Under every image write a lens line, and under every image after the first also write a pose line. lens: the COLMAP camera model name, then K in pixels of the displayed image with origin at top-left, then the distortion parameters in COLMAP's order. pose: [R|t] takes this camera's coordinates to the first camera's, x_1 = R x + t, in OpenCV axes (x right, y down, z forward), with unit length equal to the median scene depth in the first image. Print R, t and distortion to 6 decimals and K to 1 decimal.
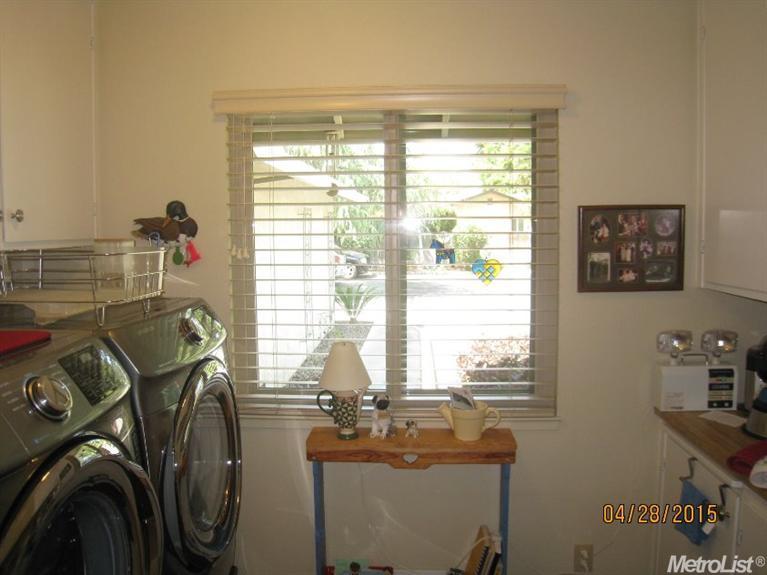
lens RADIAL K [[627.1, 0, 383.7], [0, 627.1, 286.9], [0, 0, 1]] dist [-0.135857, 0.053109]
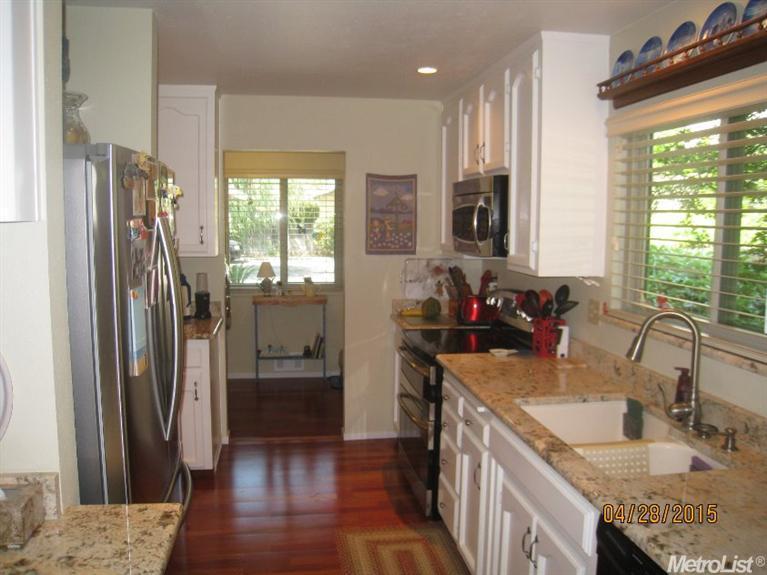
lens RADIAL K [[627.1, 0, 378.2], [0, 627.1, 285.3], [0, 0, 1]] dist [-0.135857, 0.053109]
pose [[0.978790, -0.000423, 0.204865, -0.140480], [-0.001823, 0.999940, 0.010779, 0.158411], [-0.204857, -0.010924, 0.978731, -1.786957]]
